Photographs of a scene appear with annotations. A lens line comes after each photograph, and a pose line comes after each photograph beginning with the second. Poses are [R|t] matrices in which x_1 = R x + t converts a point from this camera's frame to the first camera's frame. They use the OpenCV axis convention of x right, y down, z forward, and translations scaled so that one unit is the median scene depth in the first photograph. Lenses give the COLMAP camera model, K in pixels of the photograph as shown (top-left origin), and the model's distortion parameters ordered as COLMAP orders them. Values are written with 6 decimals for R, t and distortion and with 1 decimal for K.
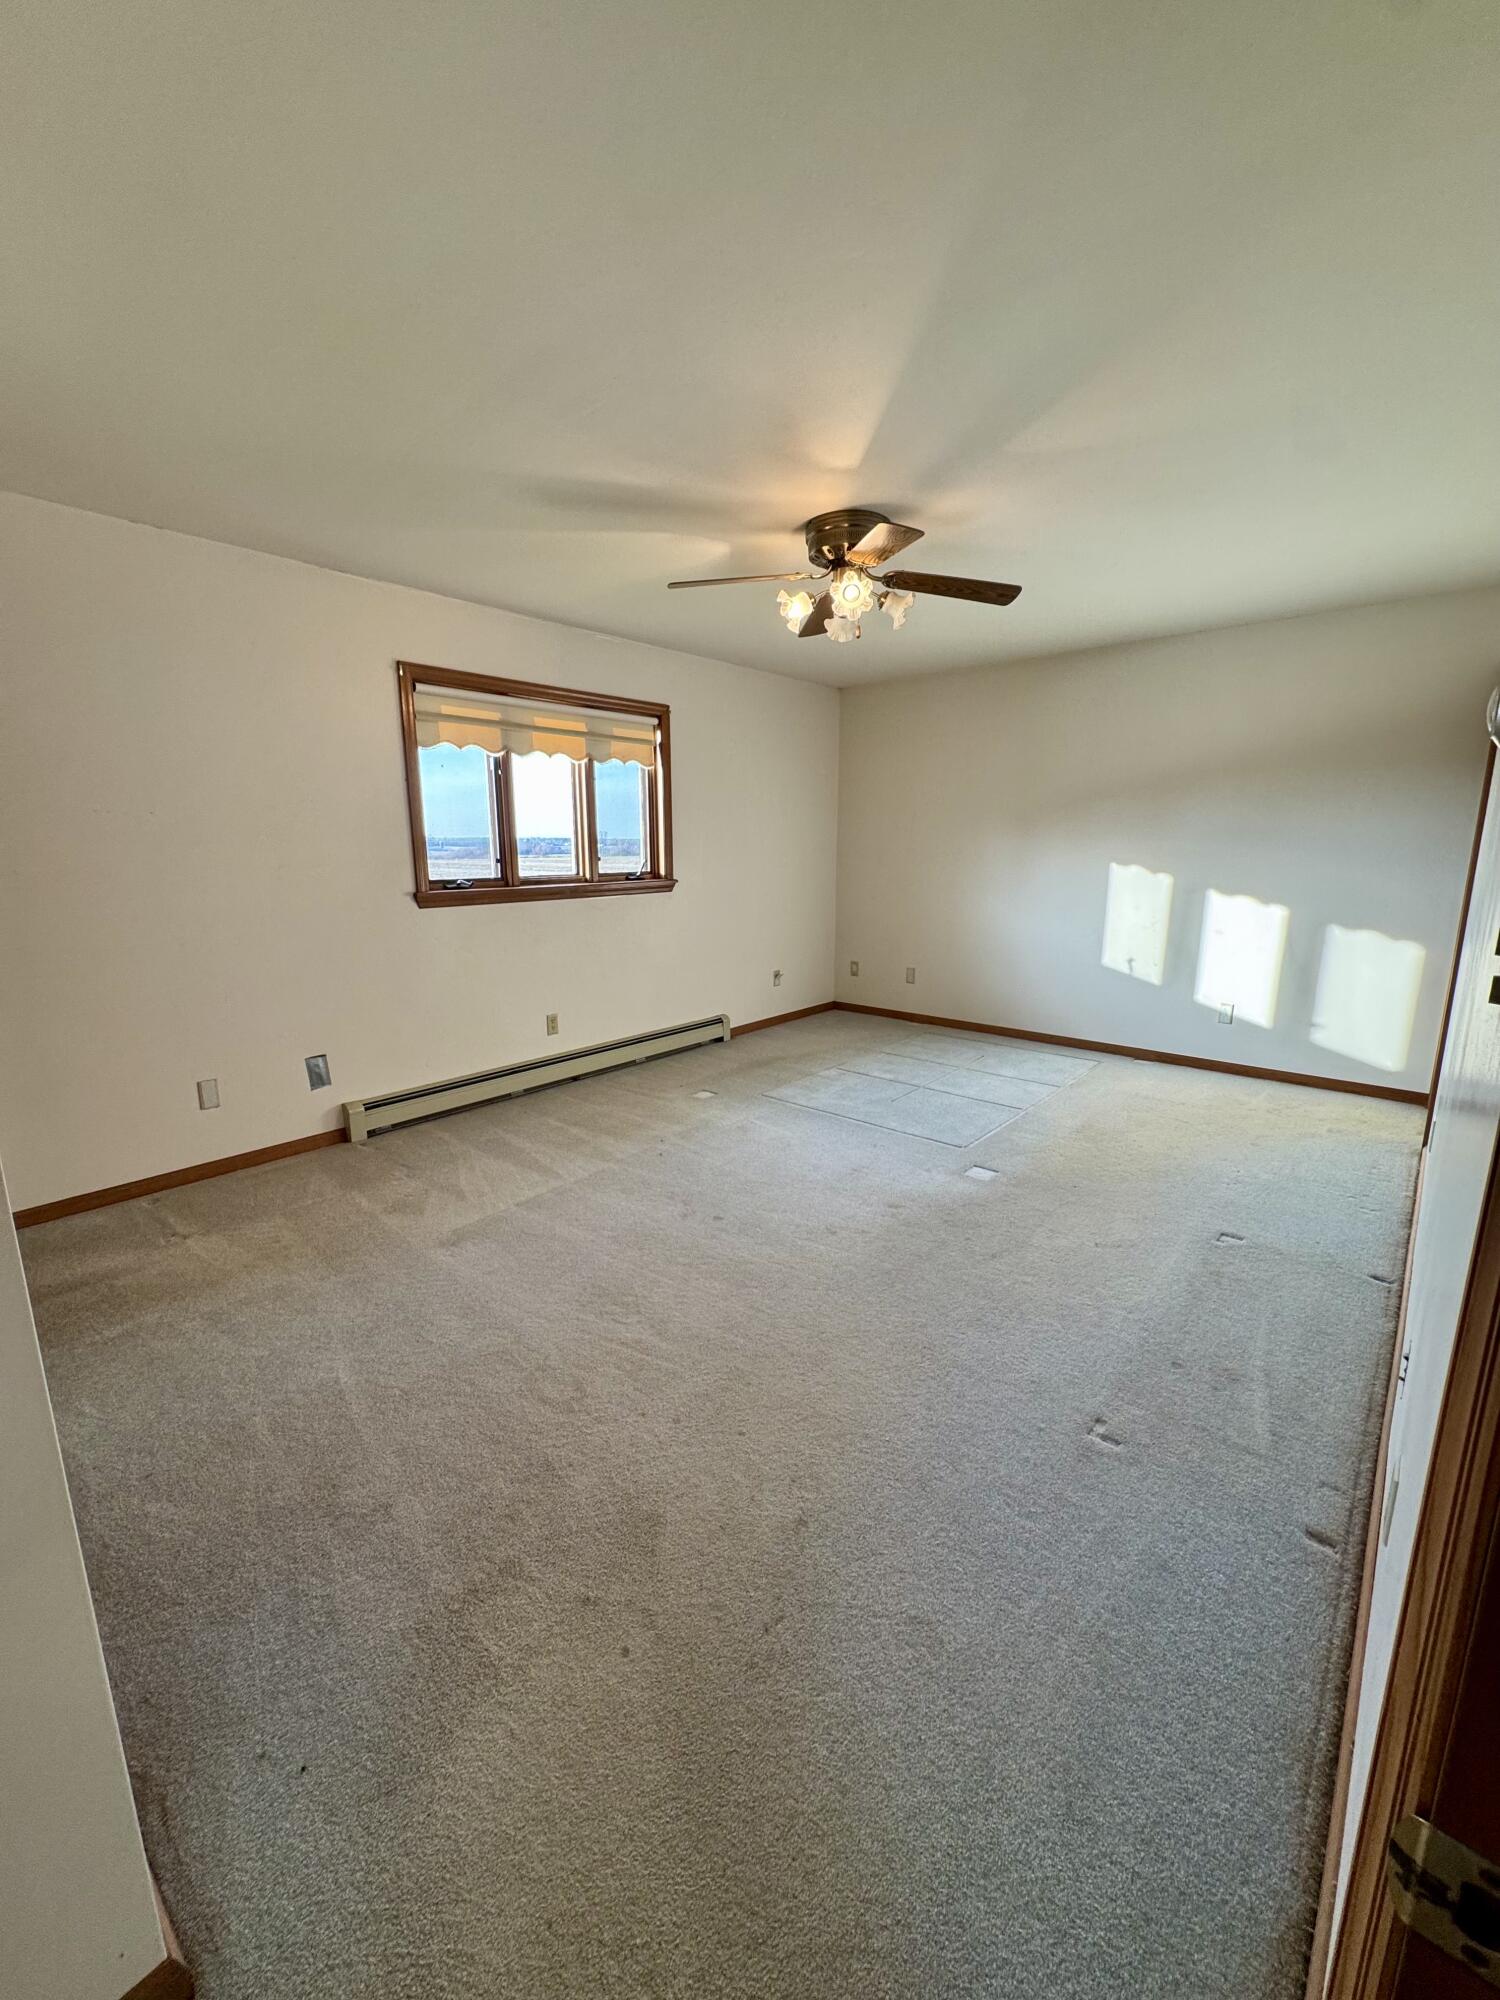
lens RADIAL K [[790.8, 0, 752.4], [0, 790.8, 997.9], [0, 0, 1]] dist [-0.002436, 0.000192]
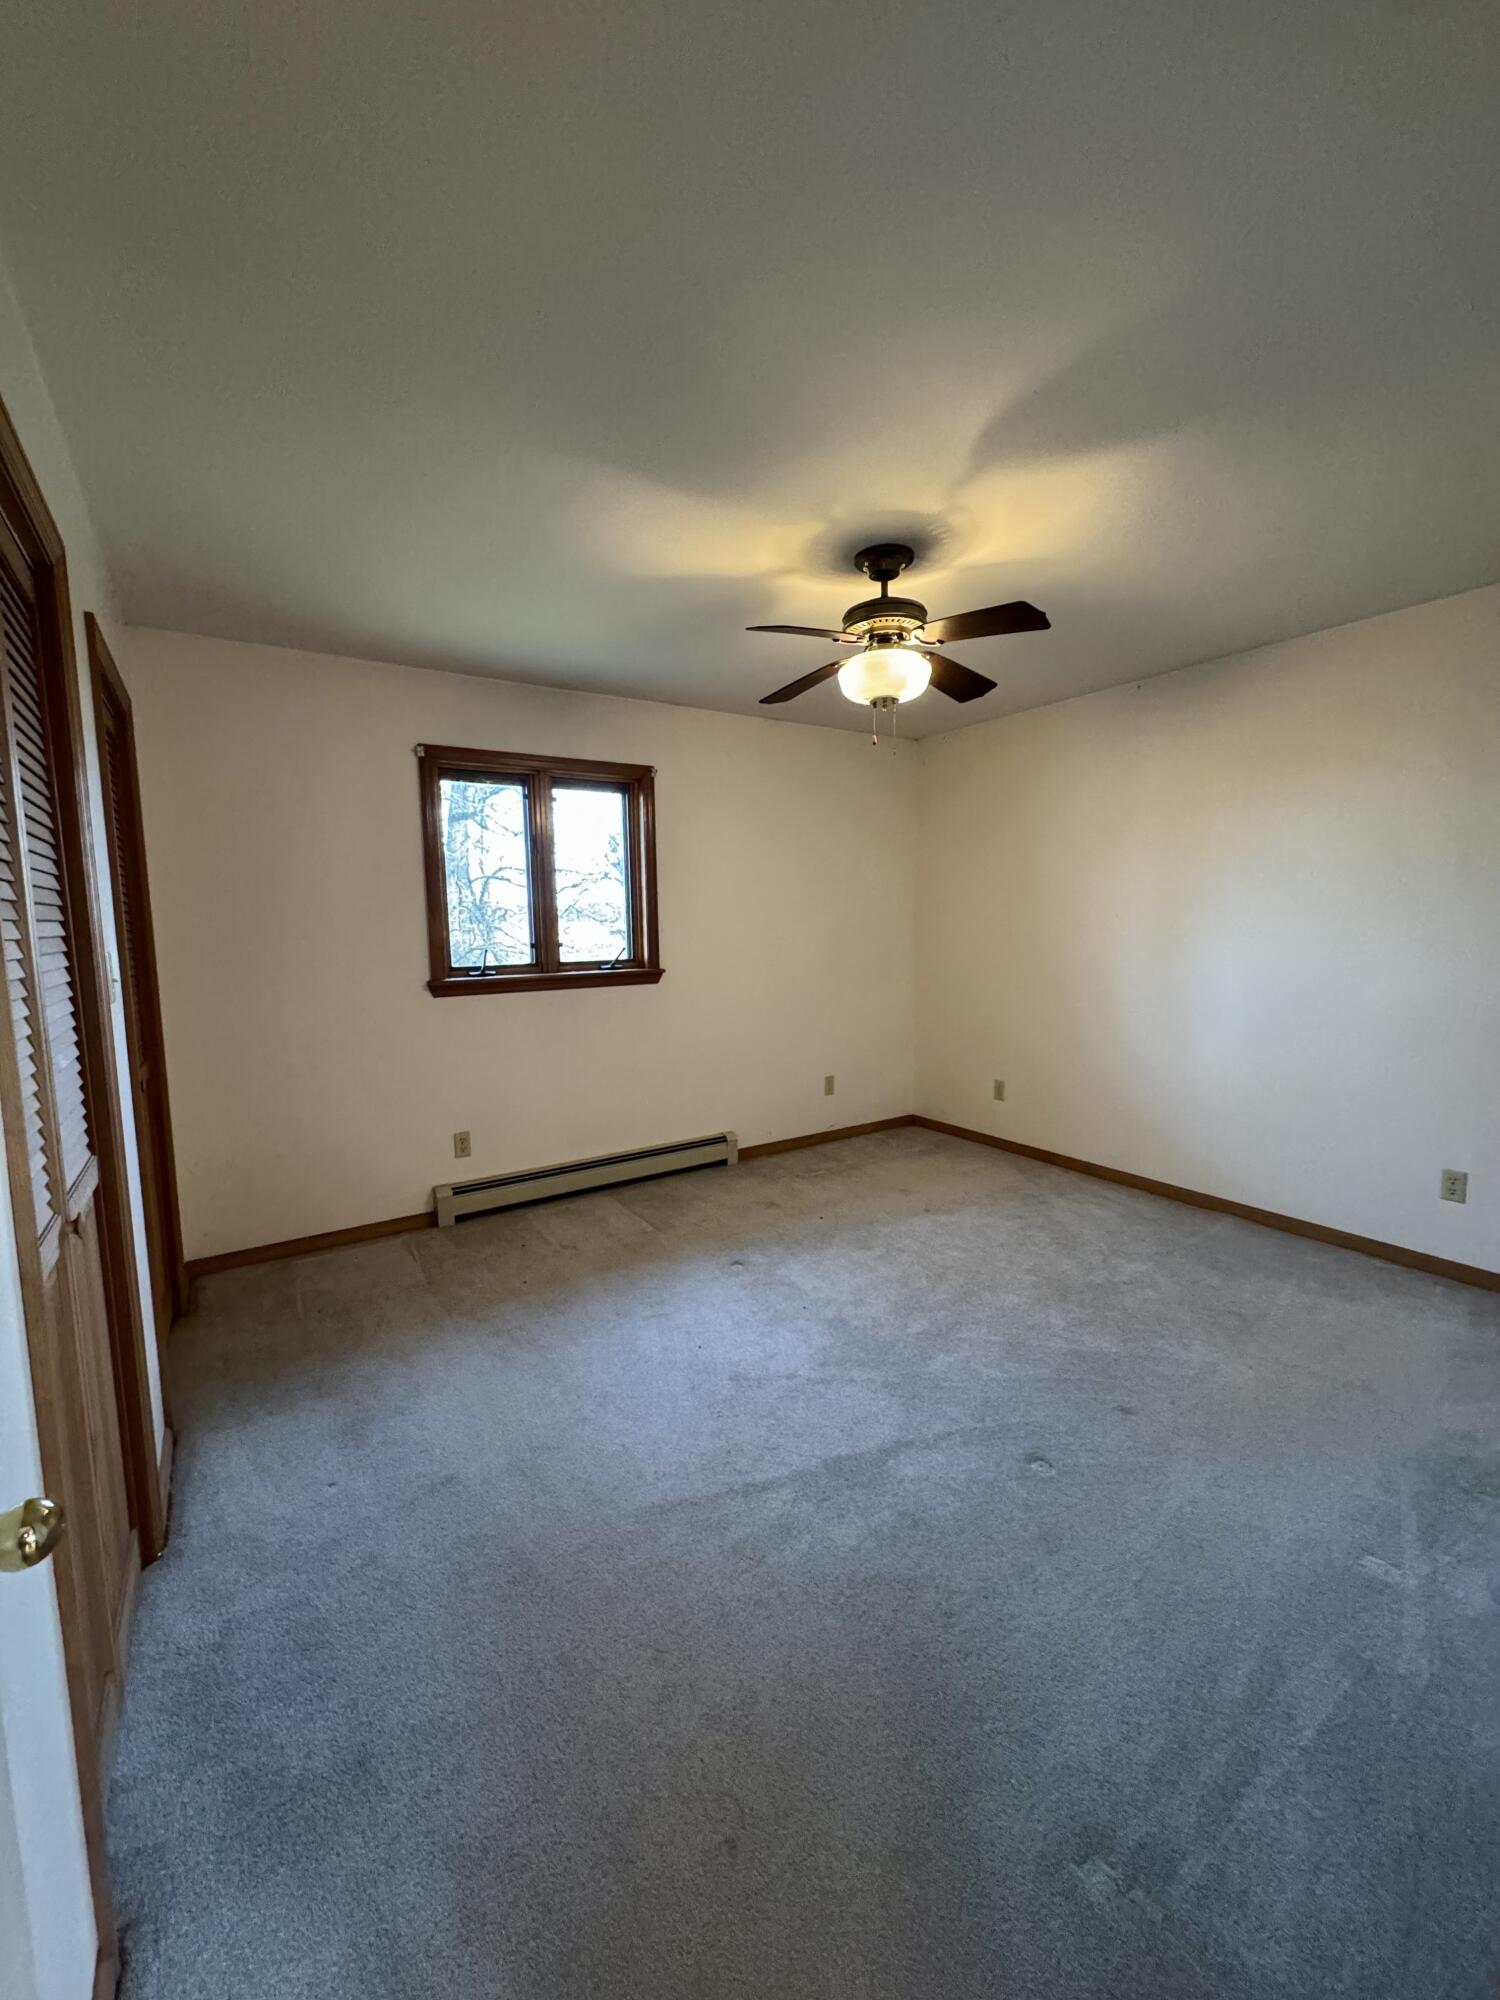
lens RADIAL K [[790.8, 0, 733.6], [0, 790.8, 995.1], [0, 0, 1]] dist [-0.002436, 0.000192]
pose [[0.959389, 0.009434, -0.281928, 0.165622], [-0.037226, 0.994934, -0.093386, -0.036457], [0.279619, 0.100089, 0.954880, 0.181375]]
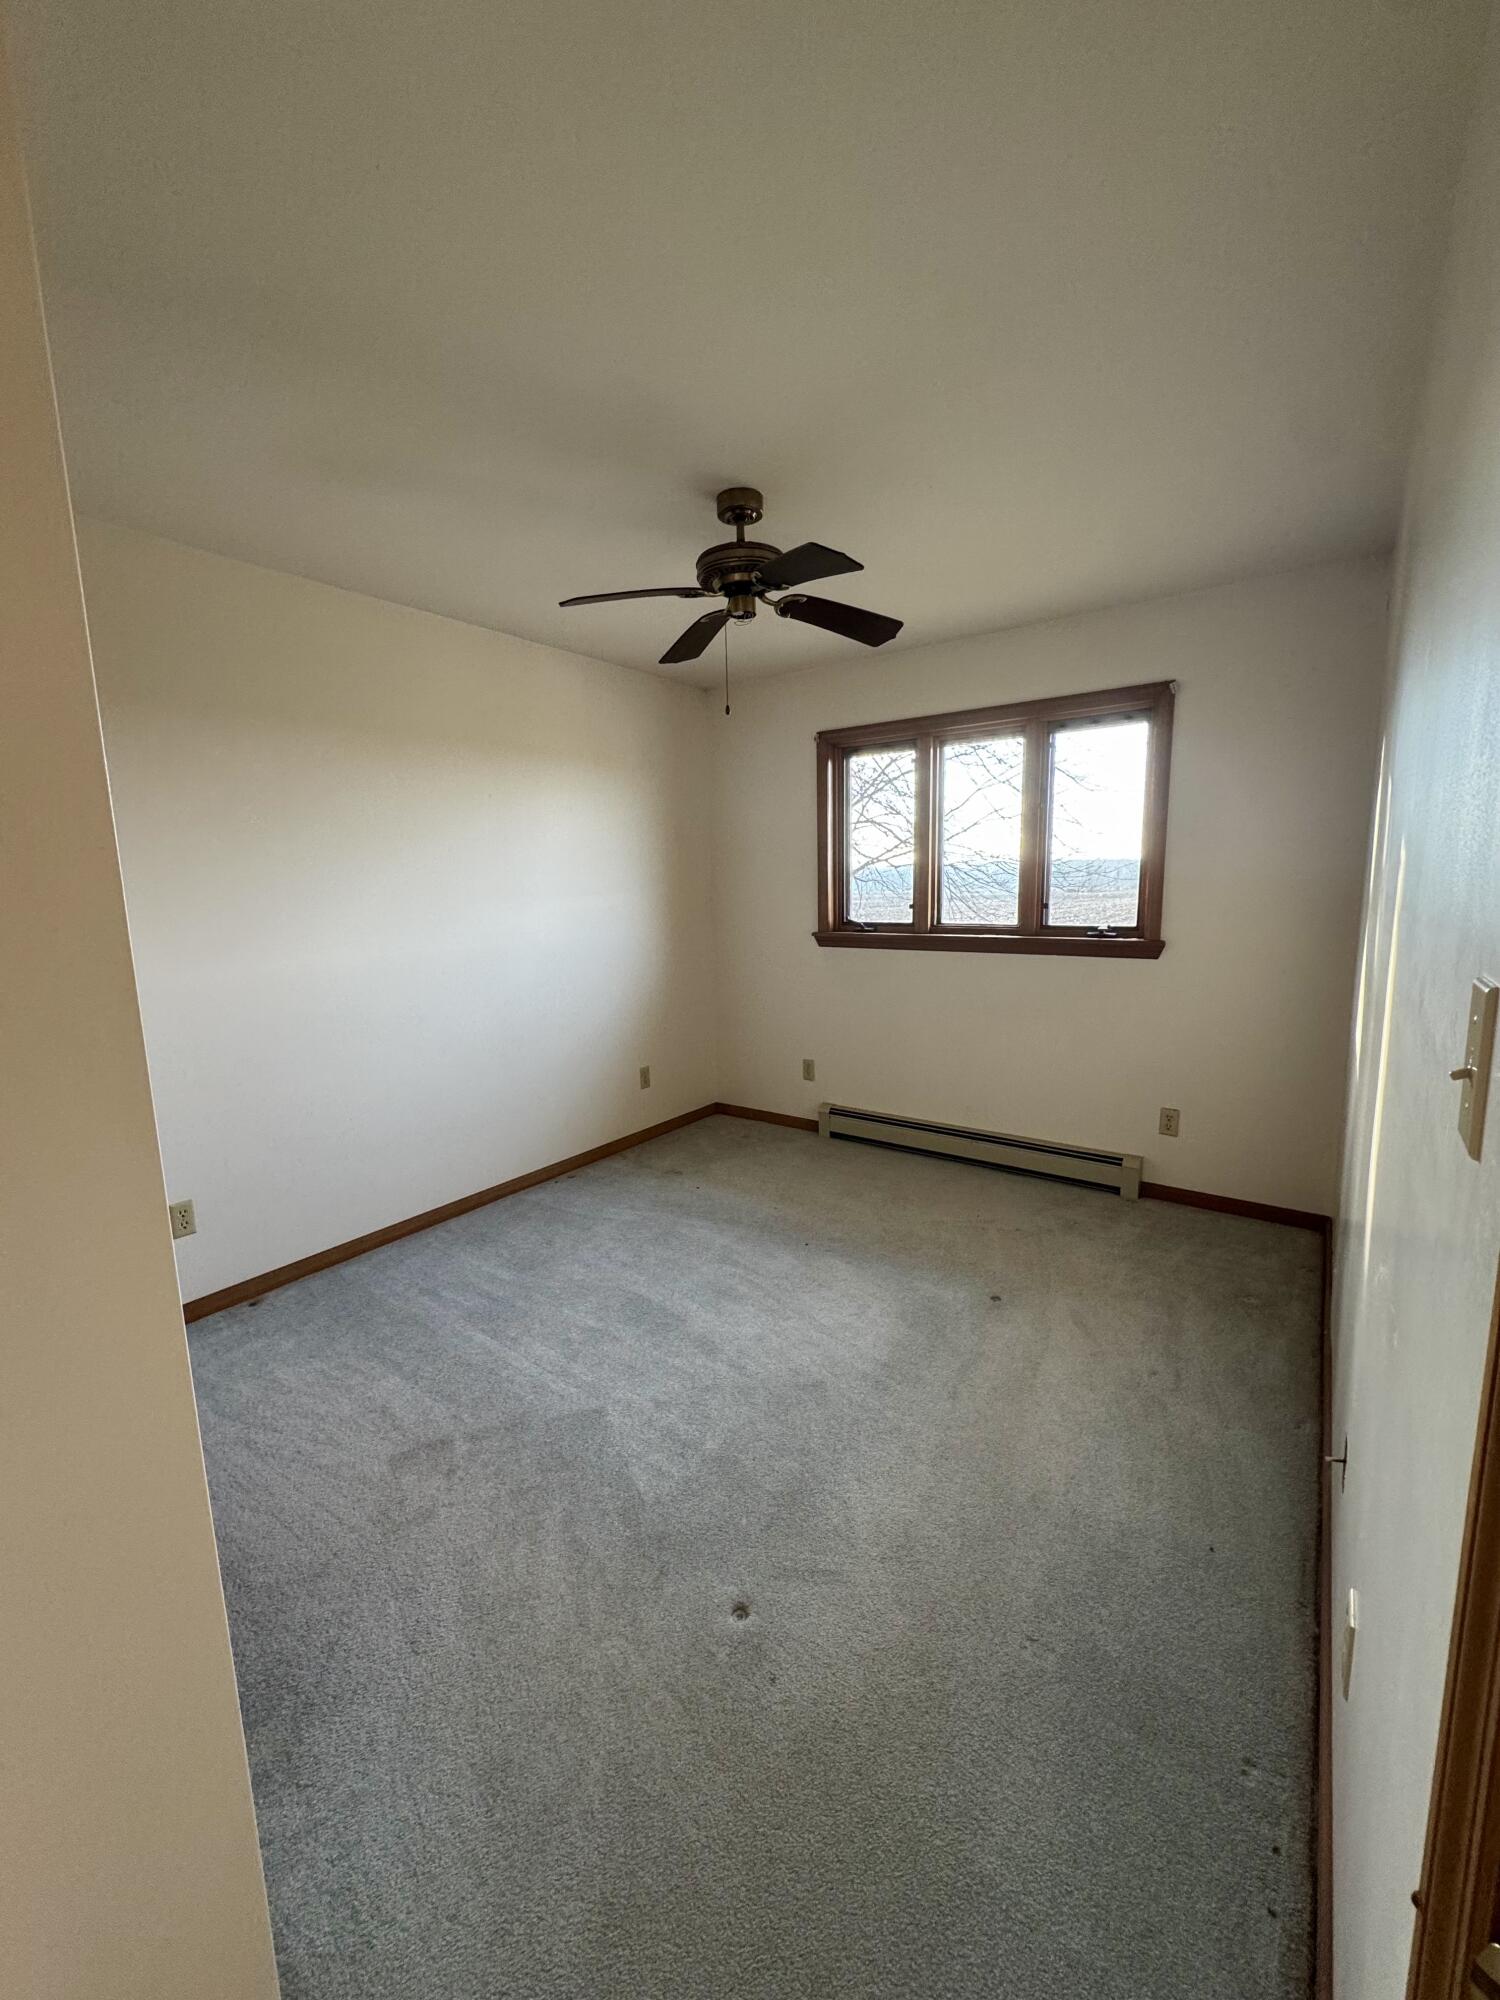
lens RADIAL K [[790.8, 0, 739.5], [0, 790.8, 1011.6], [0, 0, 1]] dist [-0.002436, 0.000192]
pose [[0.087535, 0.152729, -0.984384, 0.623941], [-0.180613, 0.974232, 0.135093, -0.137799], [0.979651, 0.165967, 0.112865, 0.697870]]
